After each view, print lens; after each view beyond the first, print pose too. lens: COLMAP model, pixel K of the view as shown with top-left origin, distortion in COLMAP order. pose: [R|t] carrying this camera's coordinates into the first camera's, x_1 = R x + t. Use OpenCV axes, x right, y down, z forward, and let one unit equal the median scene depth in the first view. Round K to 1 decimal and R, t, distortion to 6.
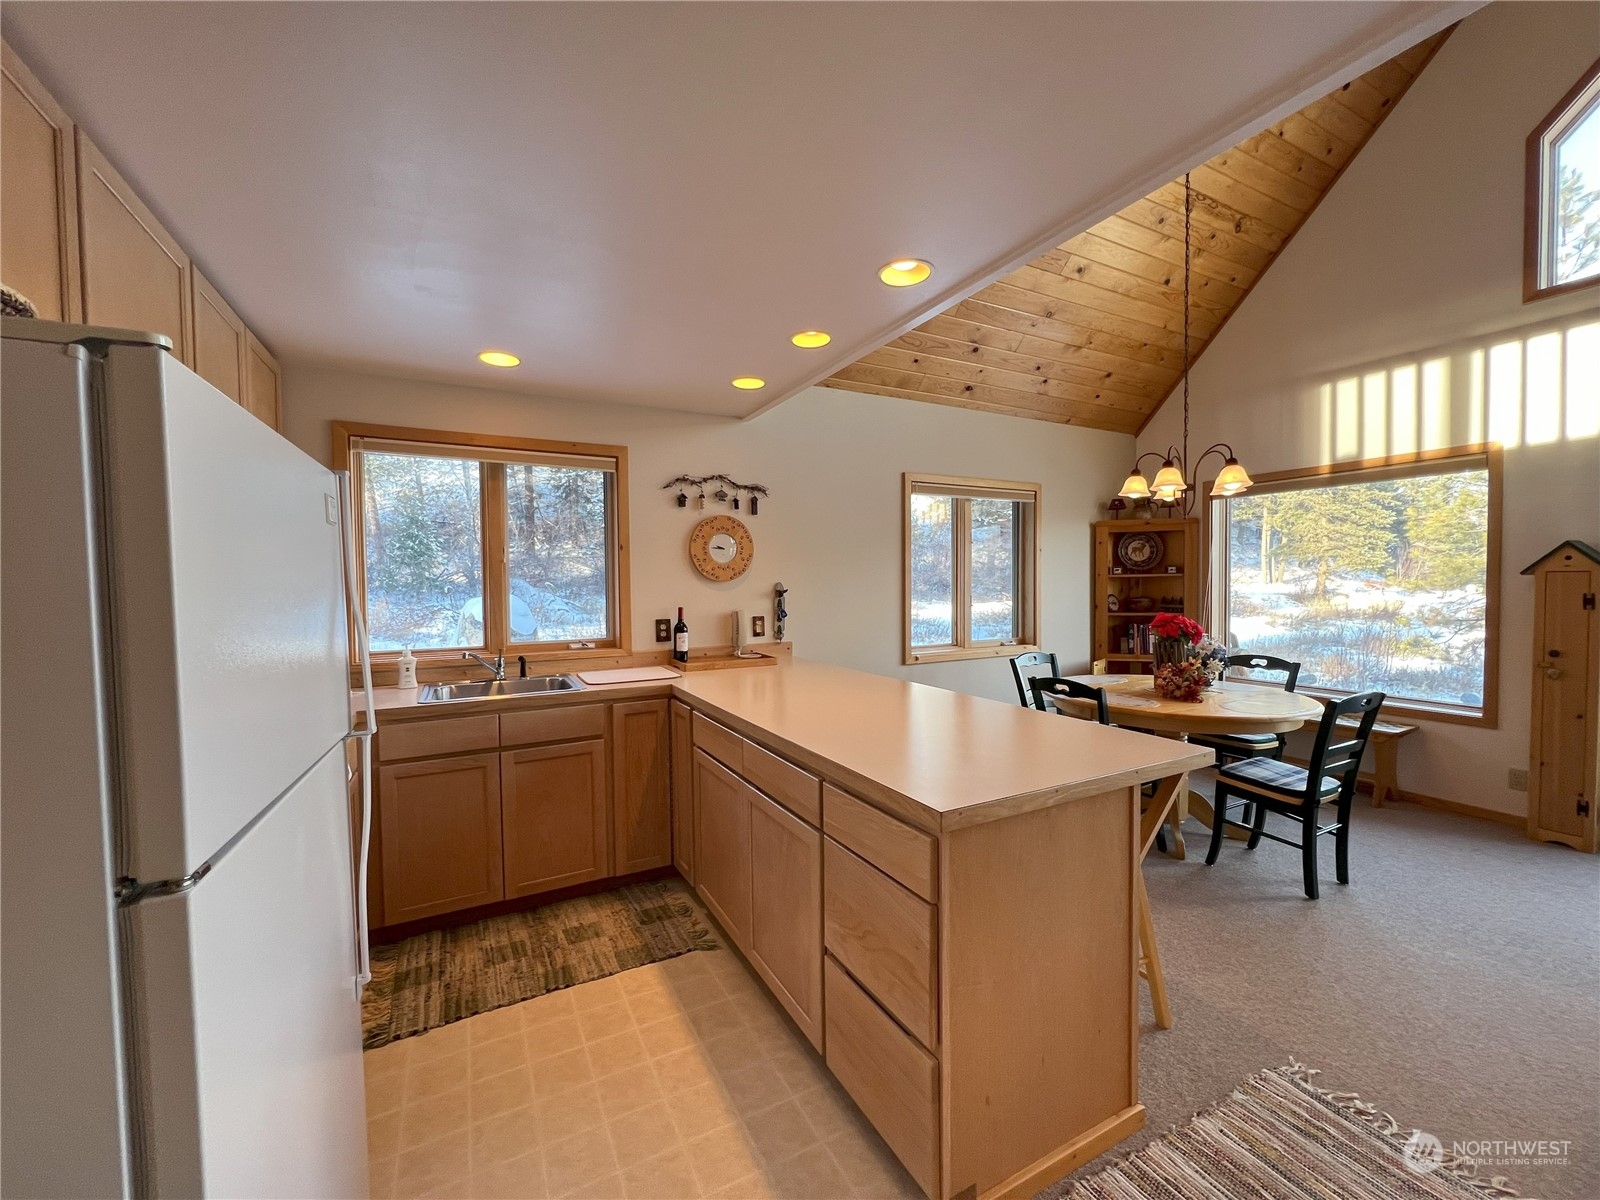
lens RADIAL K [[637.1, 0, 799.2], [0, 637.1, 600.2], [0, 0, 1]] dist [-0.000857, -0.000222]
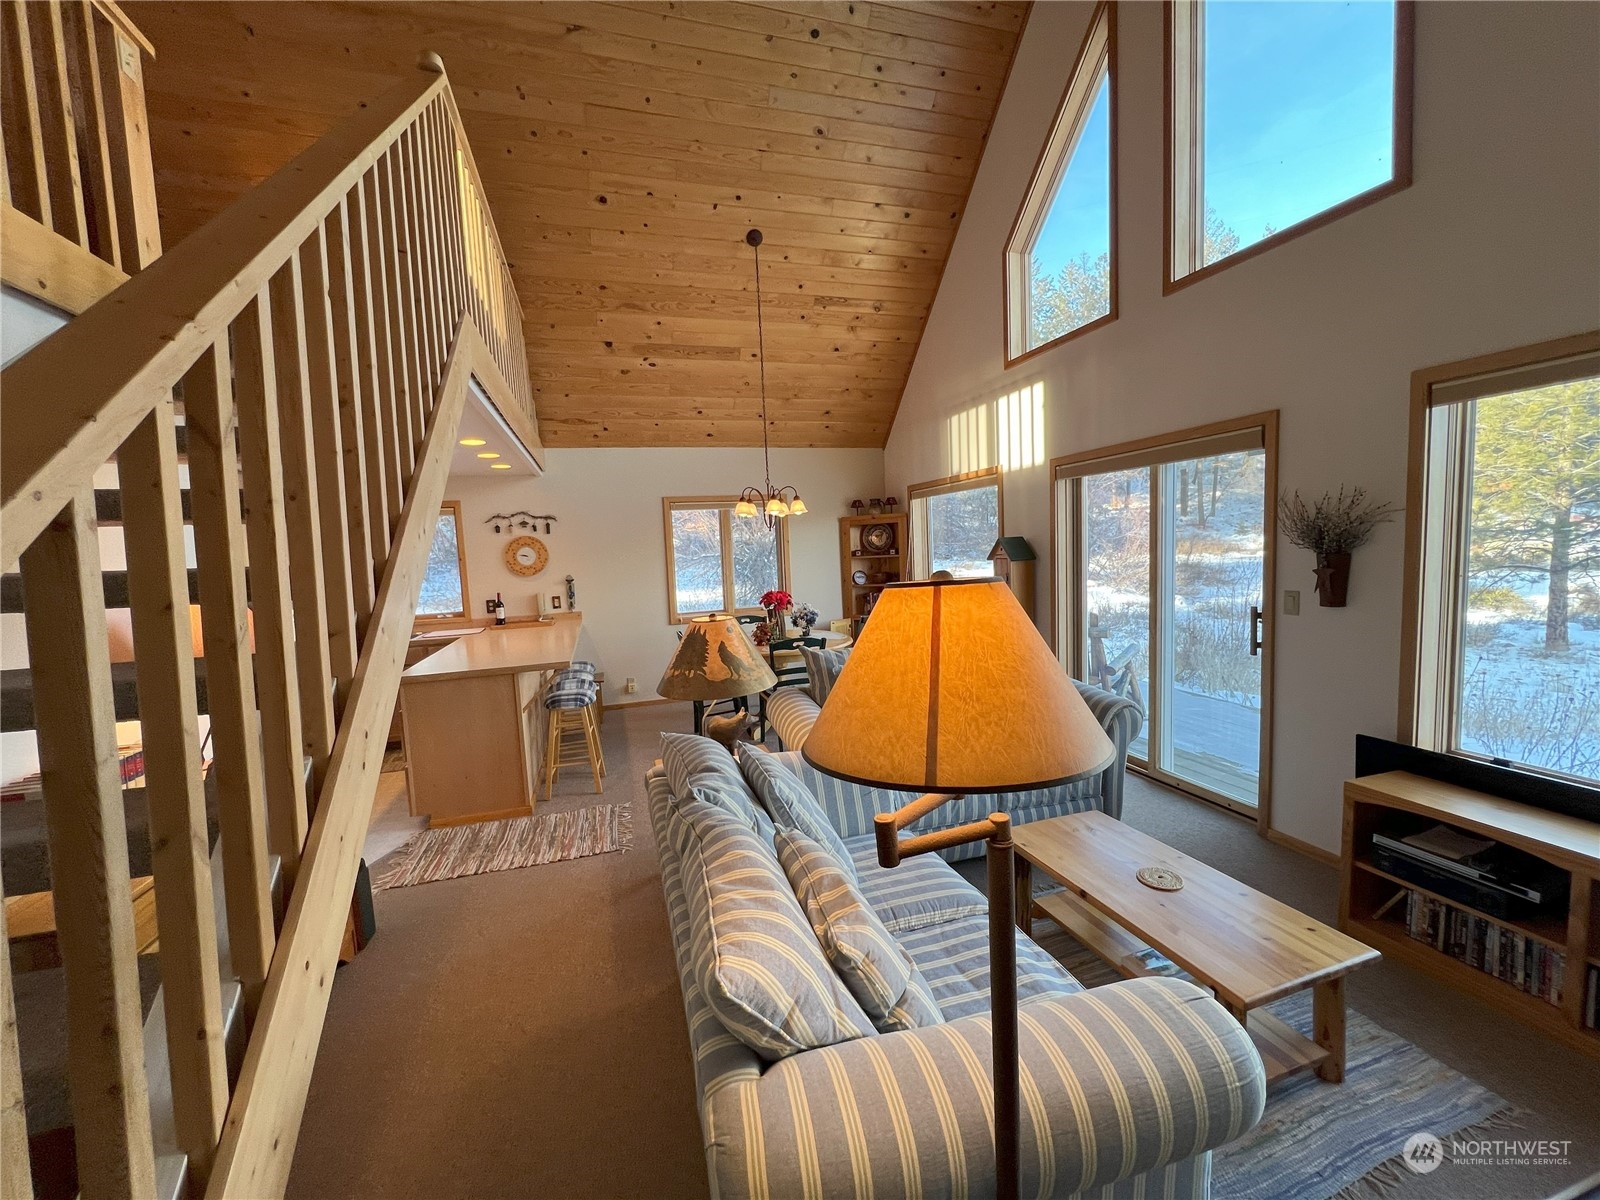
lens RADIAL K [[637.1, 0, 799.2], [0, 637.1, 600.2], [0, 0, 1]] dist [-0.000857, -0.000222]
pose [[0.982100, -0.018277, -0.187473, 0.885293], [0.030119, 0.997713, 0.060513, -0.045985], [0.185938, -0.065076, 0.980404, -0.497619]]
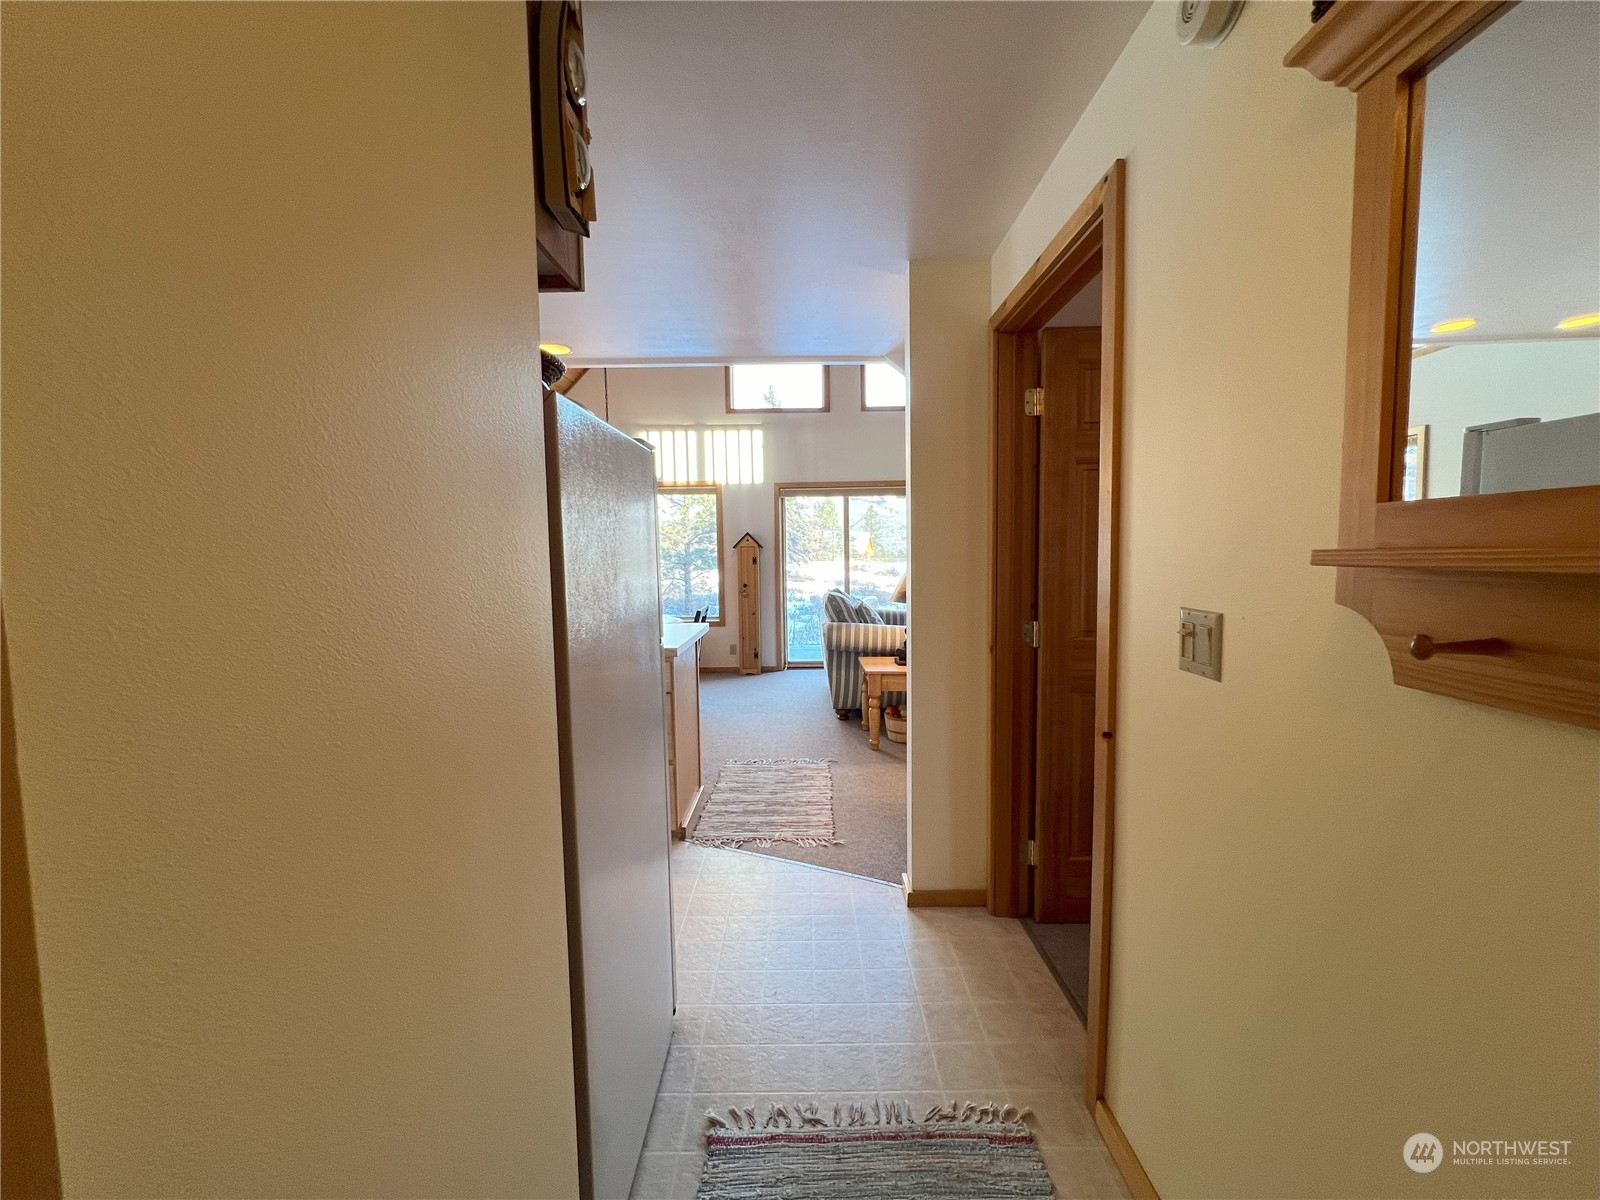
lens RADIAL K [[637.4, 0, 800.8], [0, 637.4, 599.0], [0, 0, 1]] dist [-0.001758, -0.000520]
pose [[0.470525, -0.061712, 0.880226, -0.526676], [0.034952, 0.998072, 0.051290, 0.022905], [-0.881694, 0.006633, 0.471775, -0.146071]]
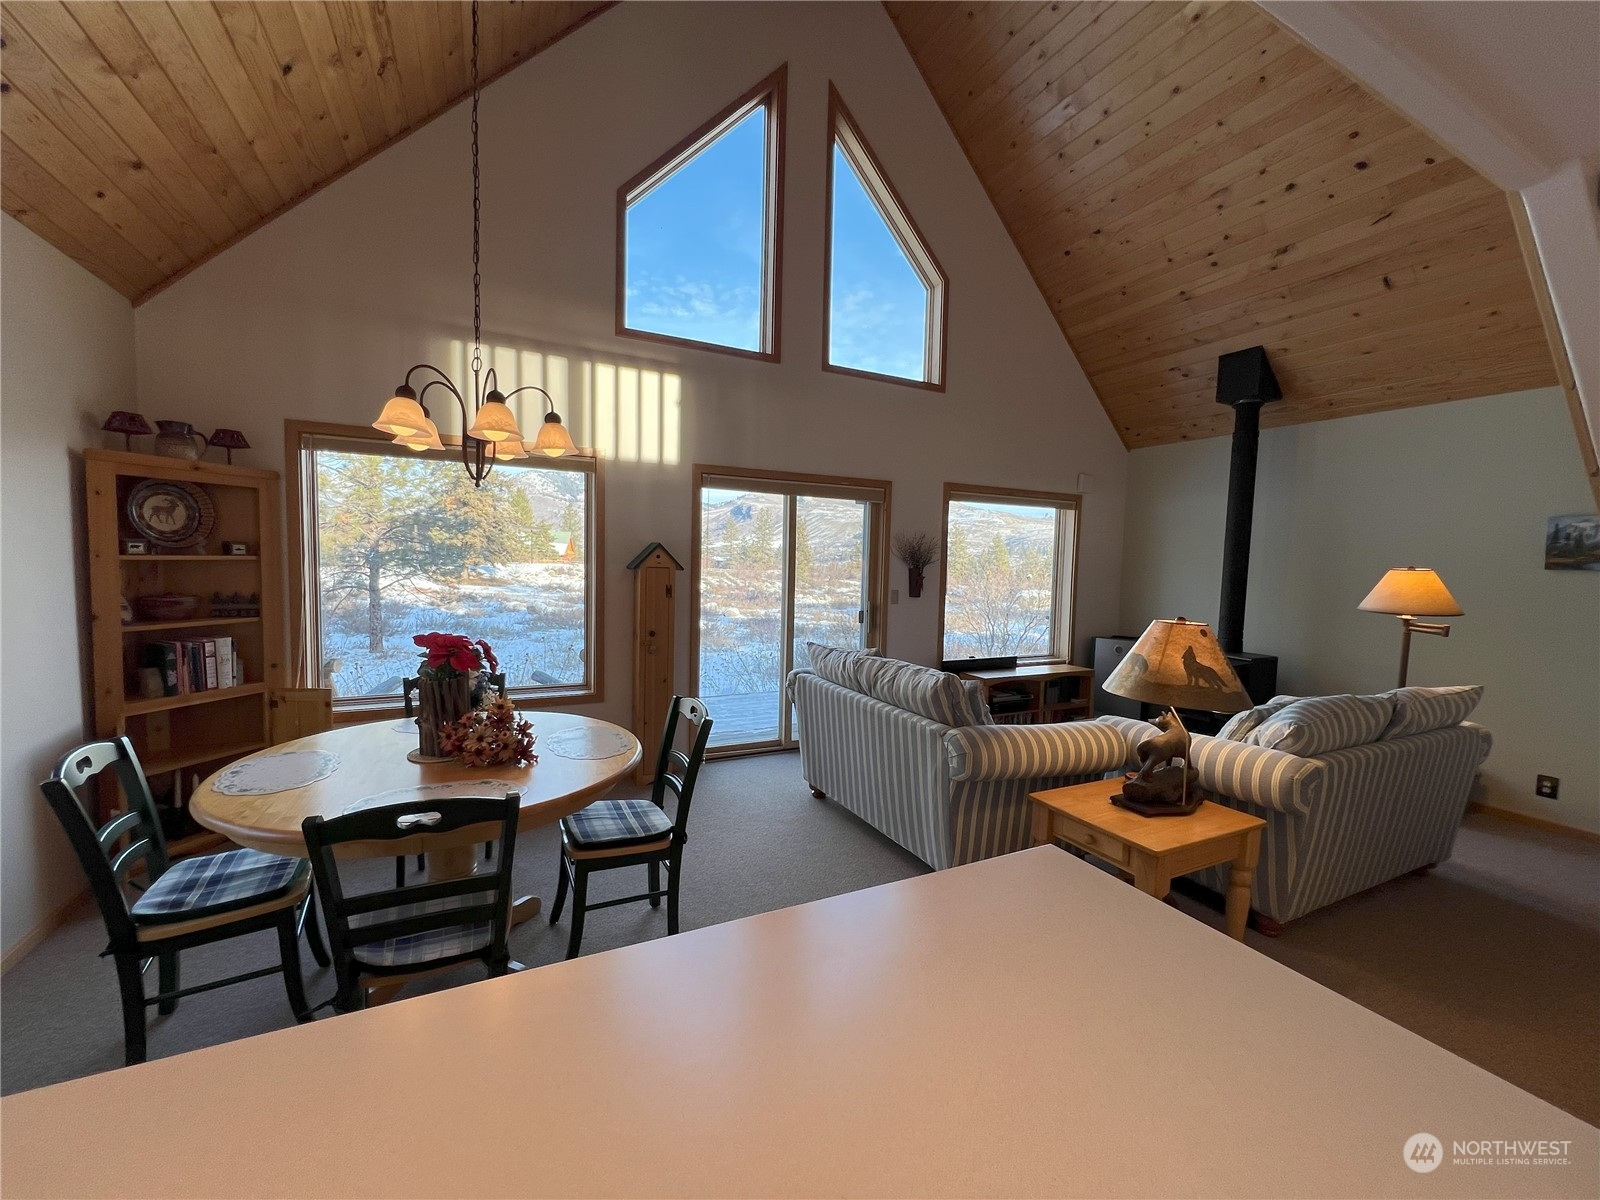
lens RADIAL K [[635.9, 0, 800.0], [0, 635.9, 600.4], [0, 0, 1]] dist [-0.000033, -0.000579]
pose [[0.023187, -0.055703, 0.998178, -0.037284], [0.001971, 0.998447, 0.055672, -0.043240], [-0.999729, 0.000677, 0.023260, 0.601158]]
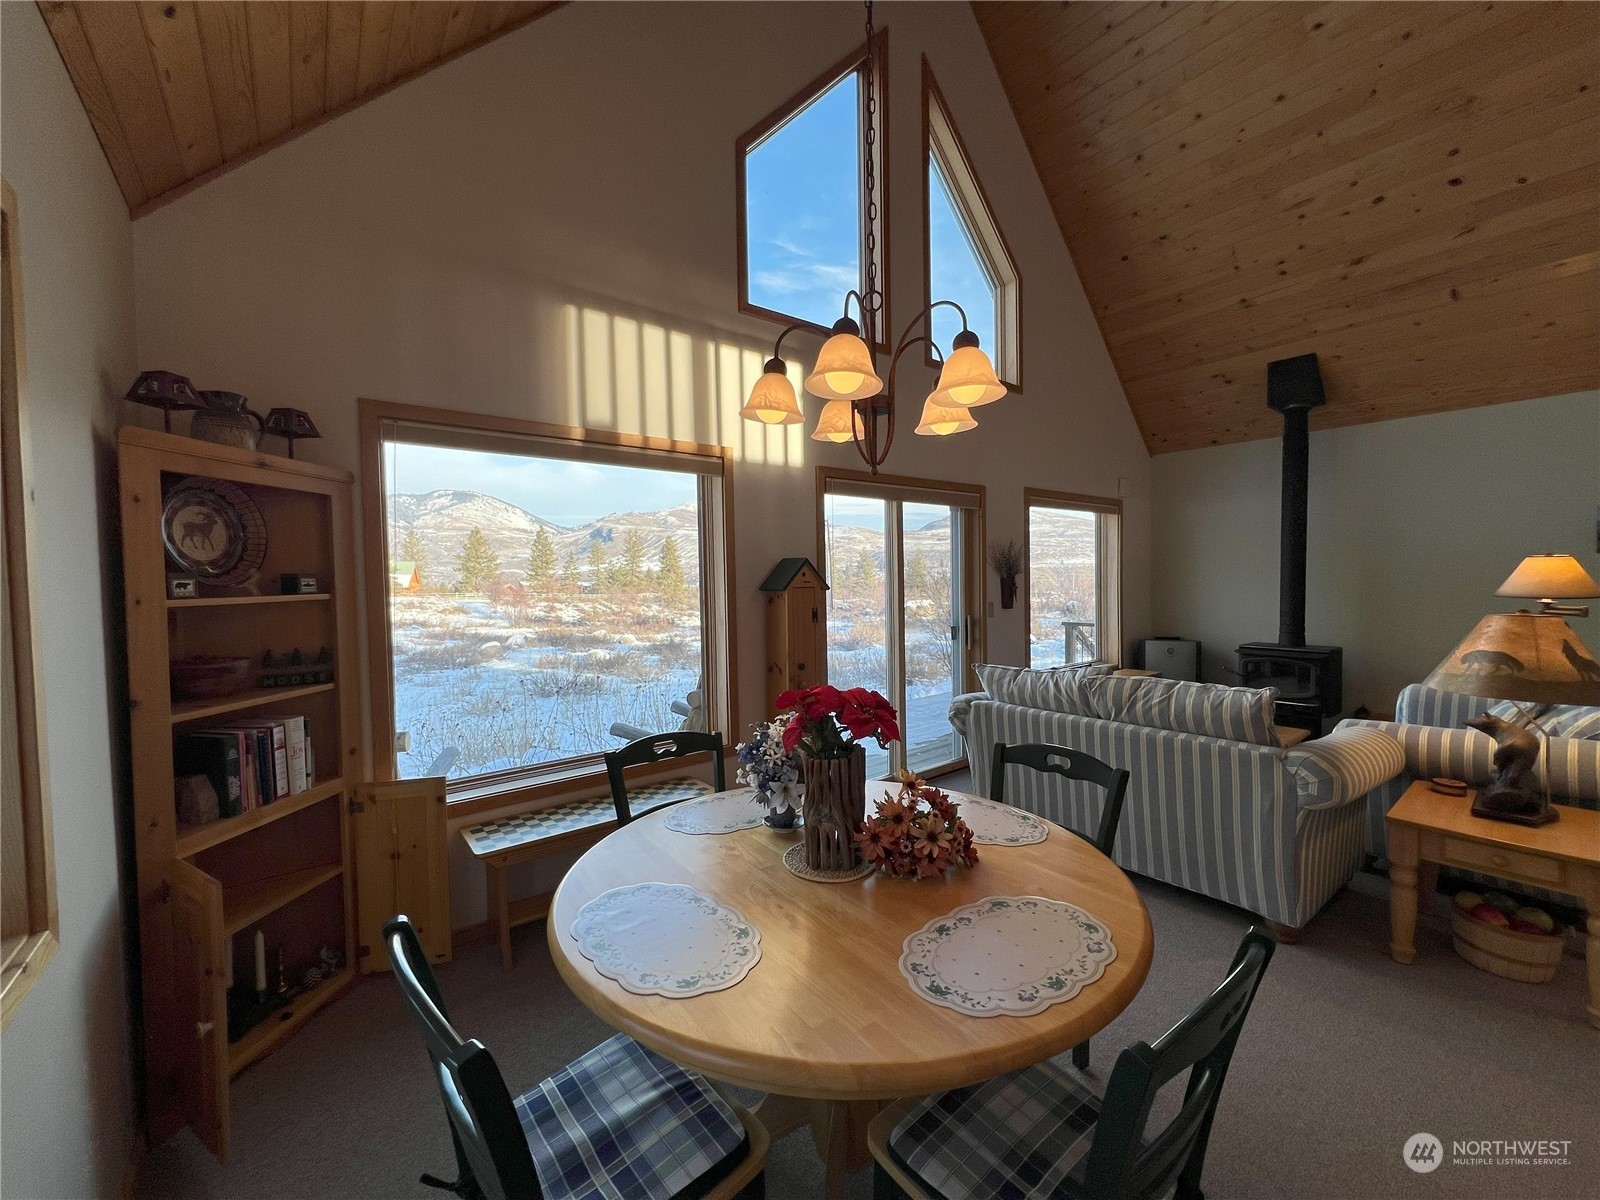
lens RADIAL K [[635.9, 0, 800.0], [0, 635.9, 600.4], [0, 0, 1]] dist [-0.000033, -0.000579]
pose [[-0.182649, -0.021947, 0.982933, 0.151053], [0.045512, 0.998490, 0.030752, -0.049096], [-0.982124, 0.050352, -0.181374, 1.043693]]
